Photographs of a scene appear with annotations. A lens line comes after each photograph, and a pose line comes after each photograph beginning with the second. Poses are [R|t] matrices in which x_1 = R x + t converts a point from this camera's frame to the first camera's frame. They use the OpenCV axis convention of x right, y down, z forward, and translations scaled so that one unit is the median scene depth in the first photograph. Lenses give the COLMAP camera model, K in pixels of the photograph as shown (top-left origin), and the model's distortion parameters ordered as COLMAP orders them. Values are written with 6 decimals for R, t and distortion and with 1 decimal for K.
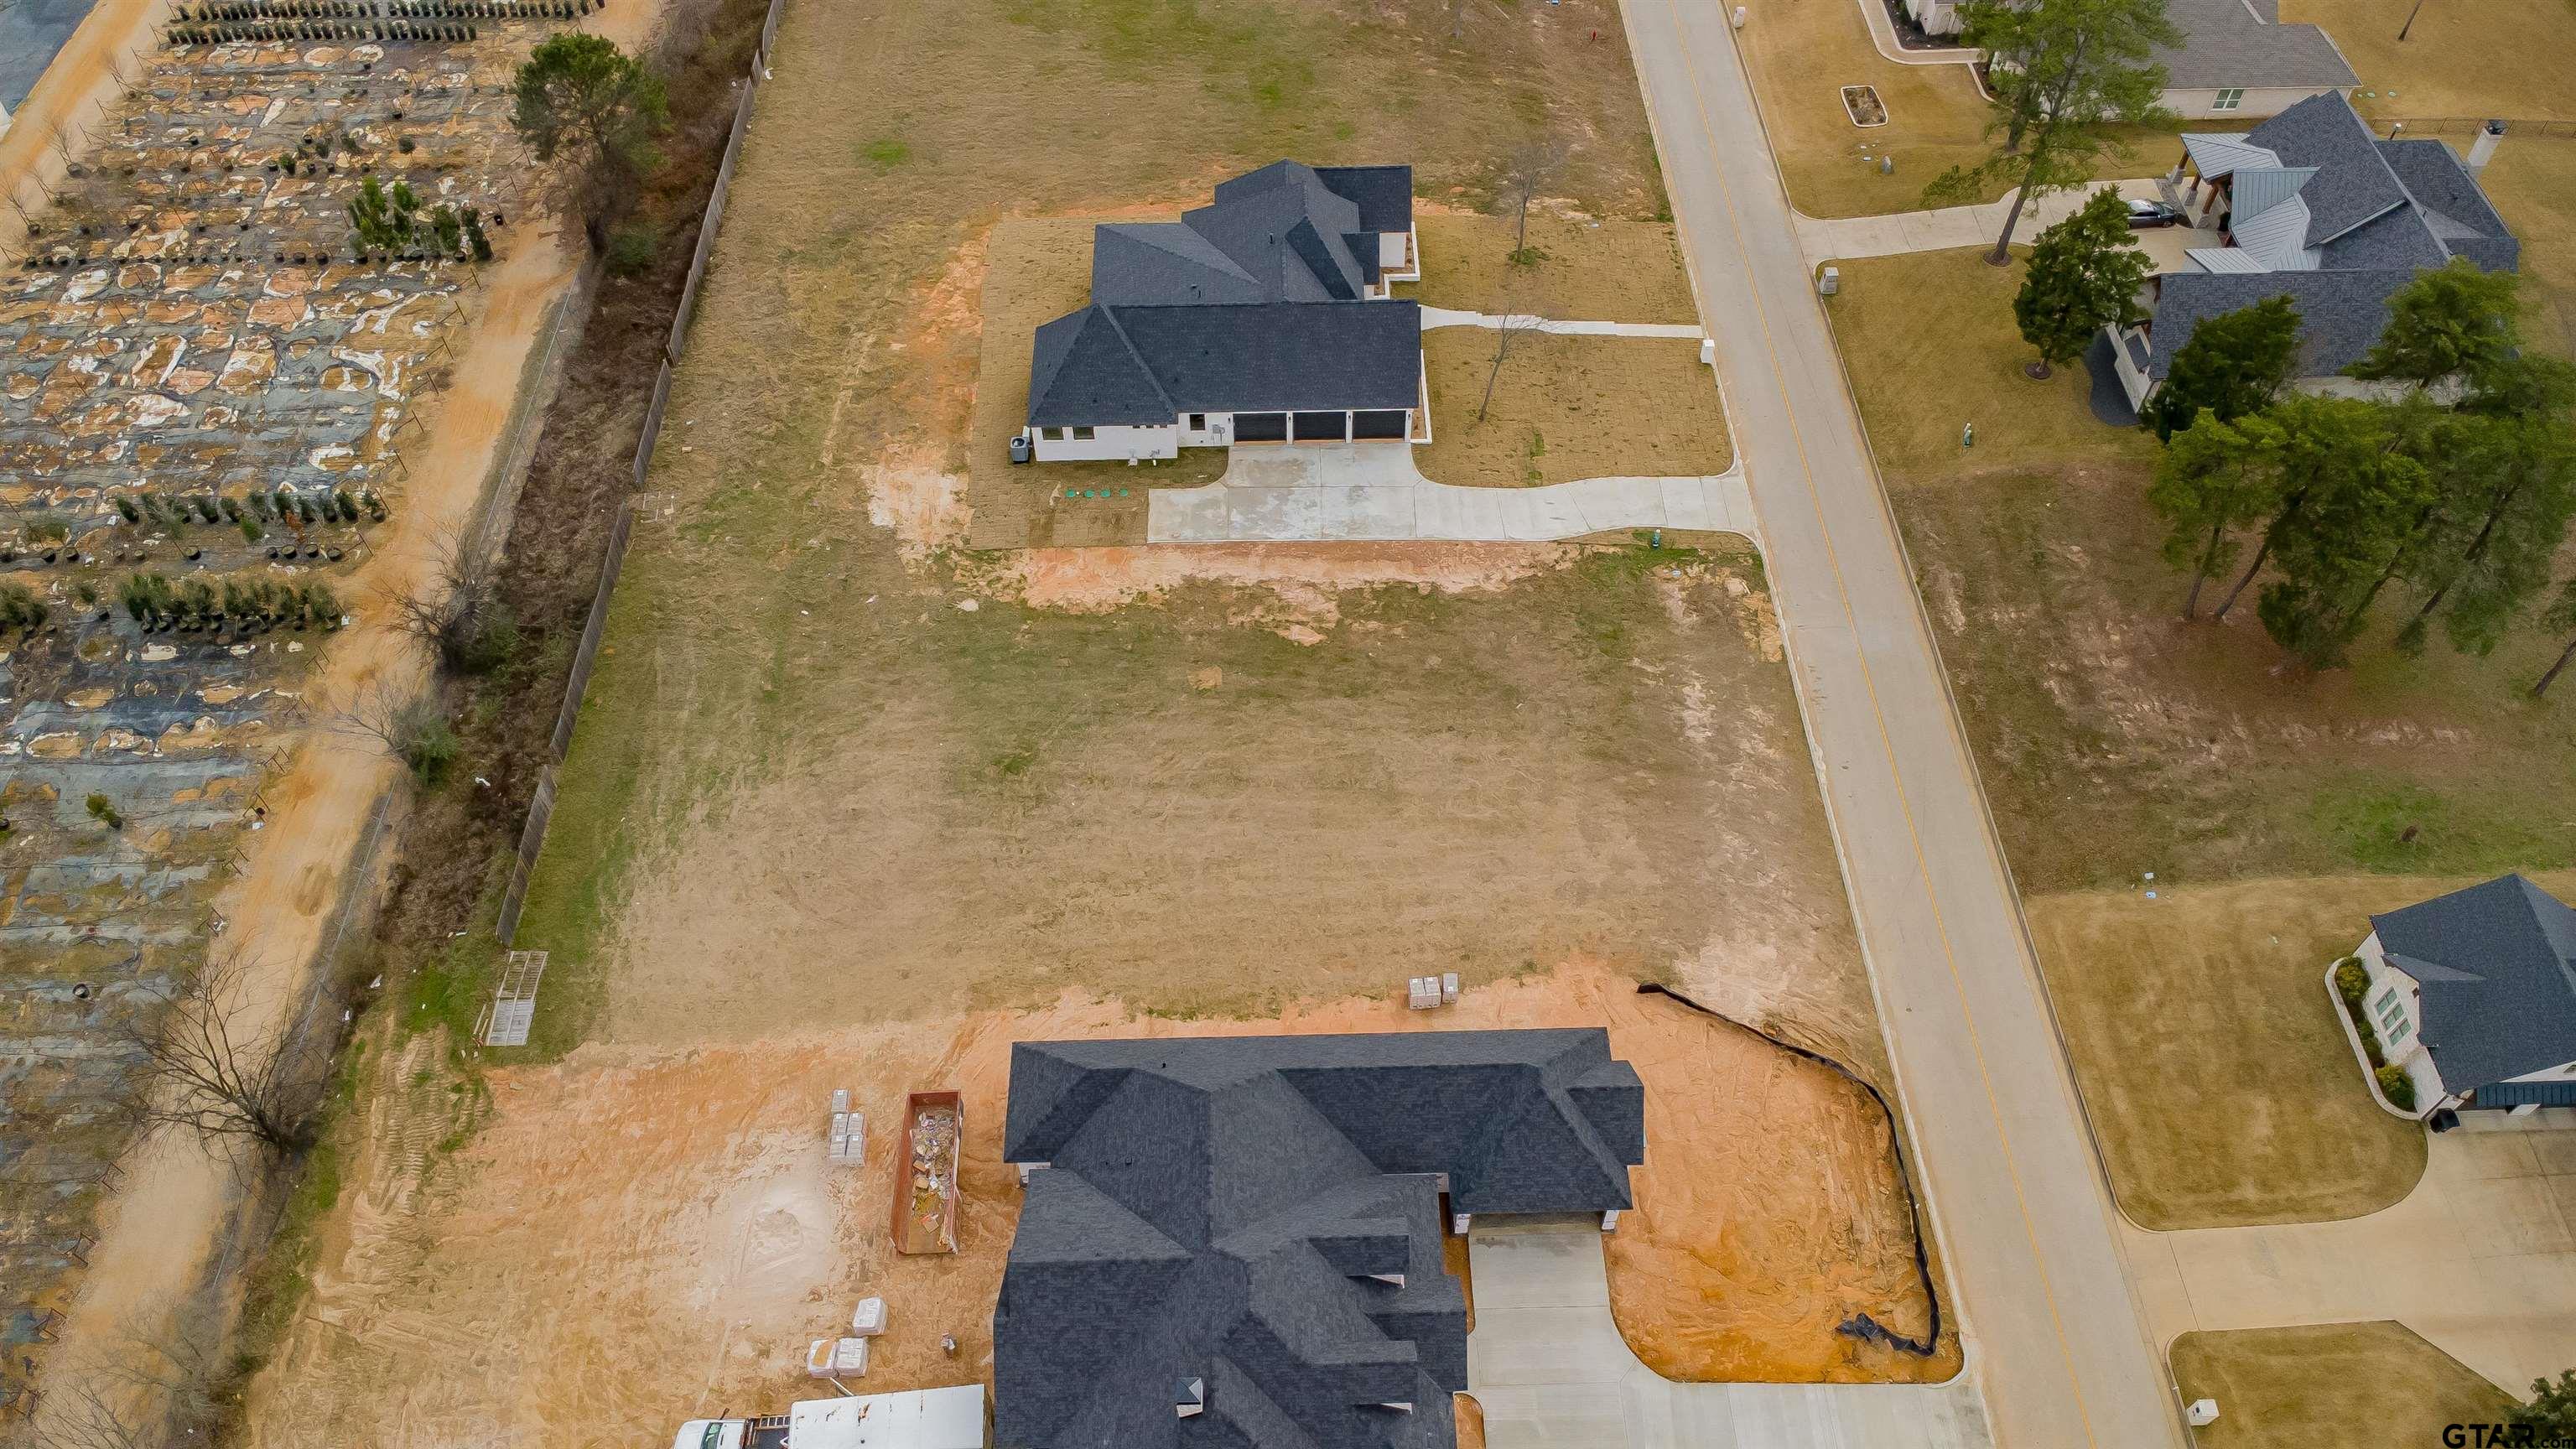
lens RADIAL K [[1804.5, 0, 1290.7], [0, 1804.5, 725.4], [0, 0, 1]] dist [0.011469, -0.006447]
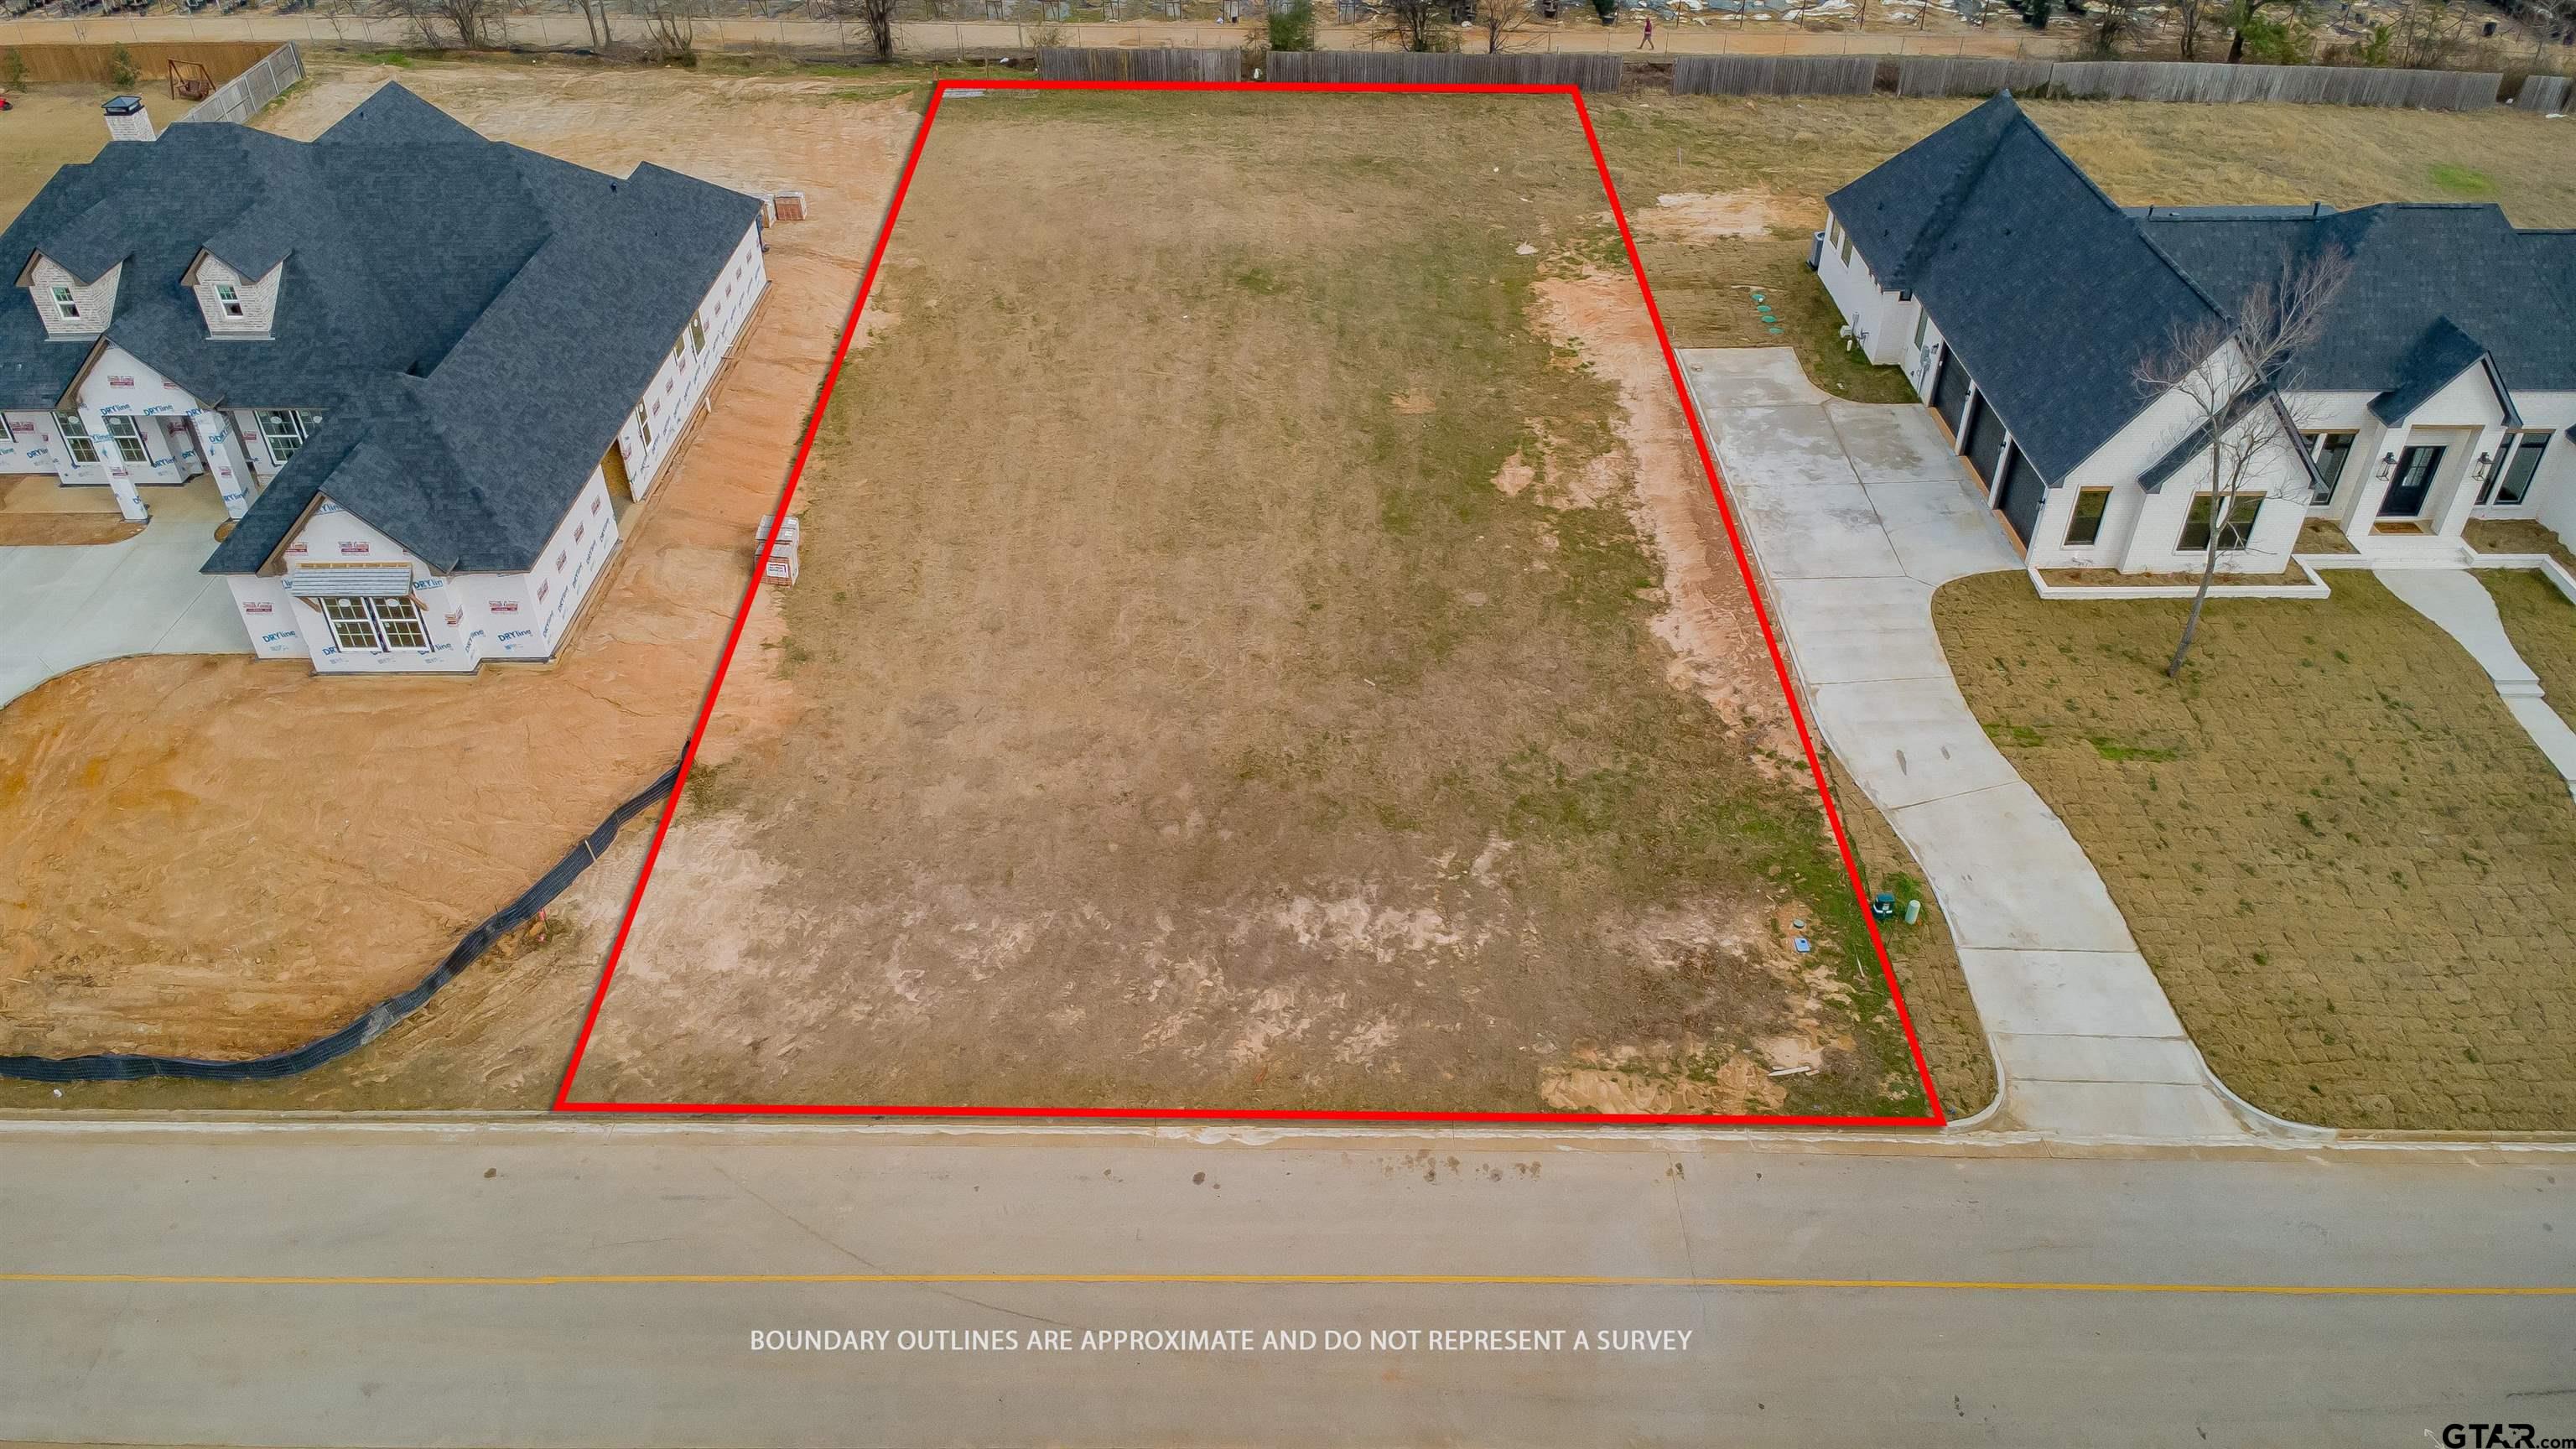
lens RADIAL K [[1804.5, 0, 1287.3], [0, 1804.5, 722.0], [0, 0, 1]] dist [0.011469, -0.006447]
pose [[-0.021562, 0.599041, -0.800428, 0.526430], [-0.788786, 0.481730, 0.381776, -0.177257], [0.614290, 0.639598, 0.462128, 0.720643]]
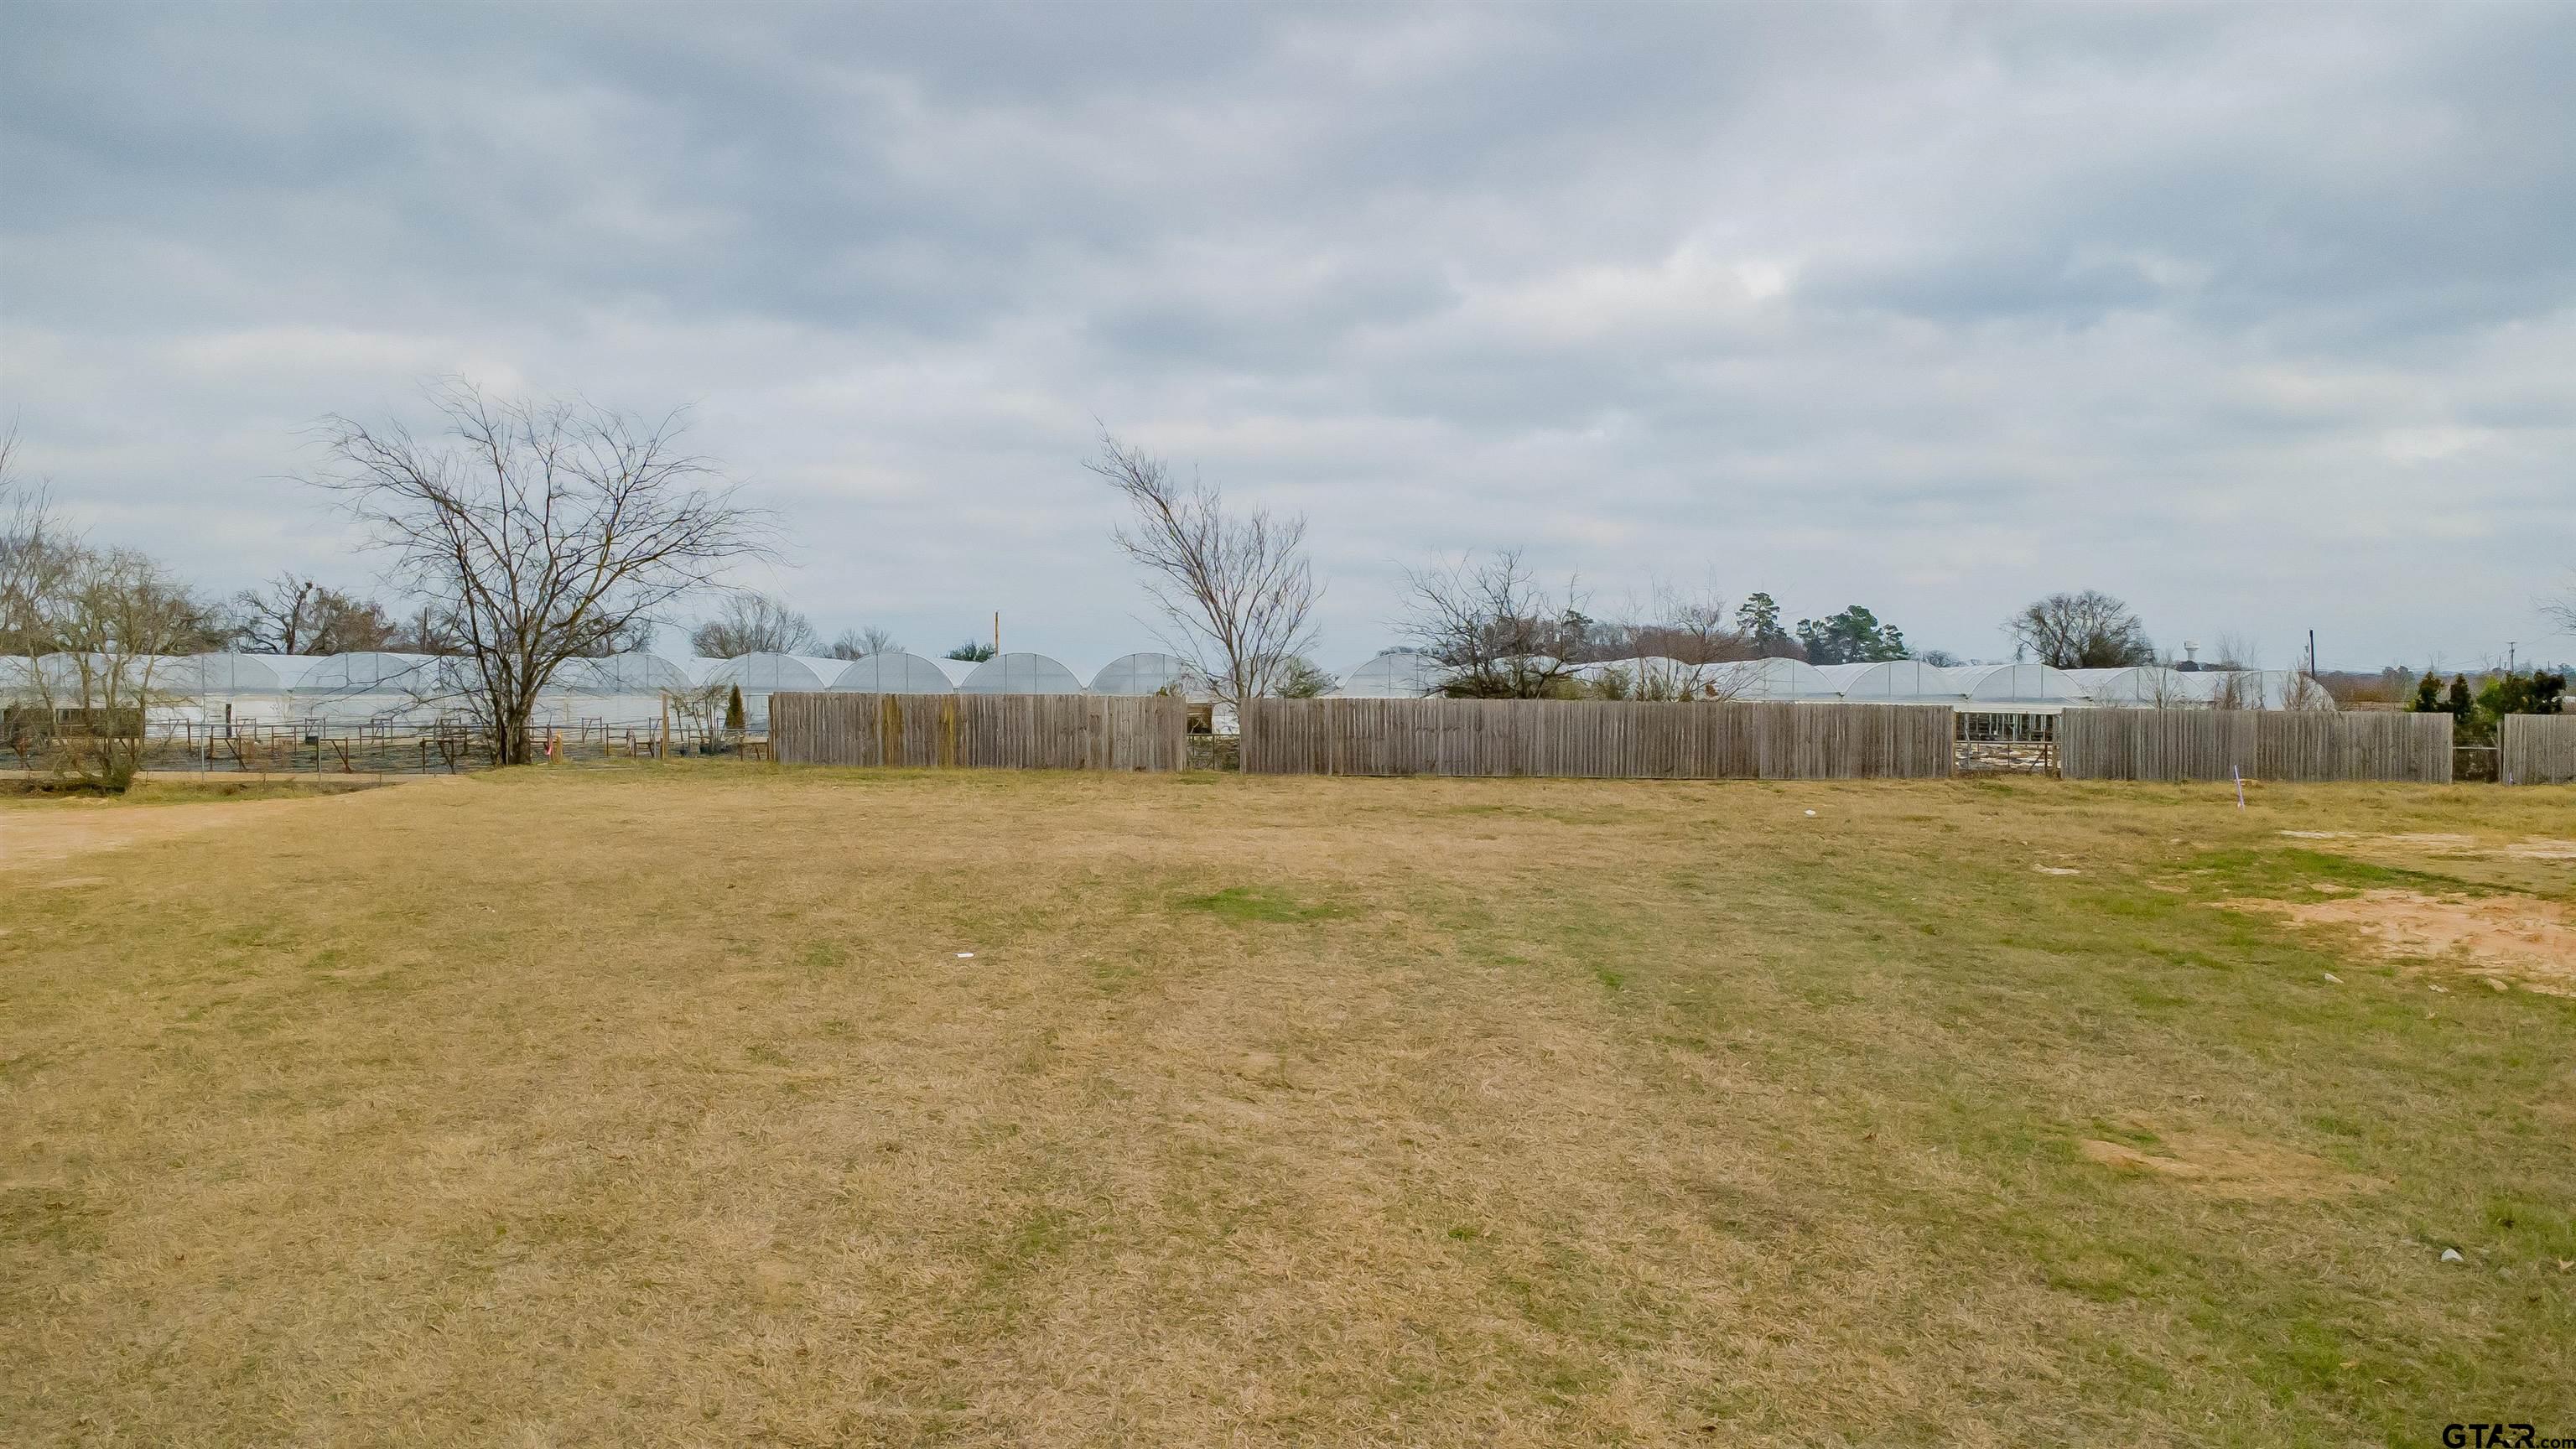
lens RADIAL K [[1804.5, 0, 1274.9], [0, 1804.5, 698.1], [0, 0, 1]] dist [0.011469, -0.006447]
pose [[0.011503, 0.006849, -0.999910, 0.071715], [-0.785236, 0.619178, -0.004792, 0.000361], [0.619090, 0.785221, 0.012501, 0.907023]]
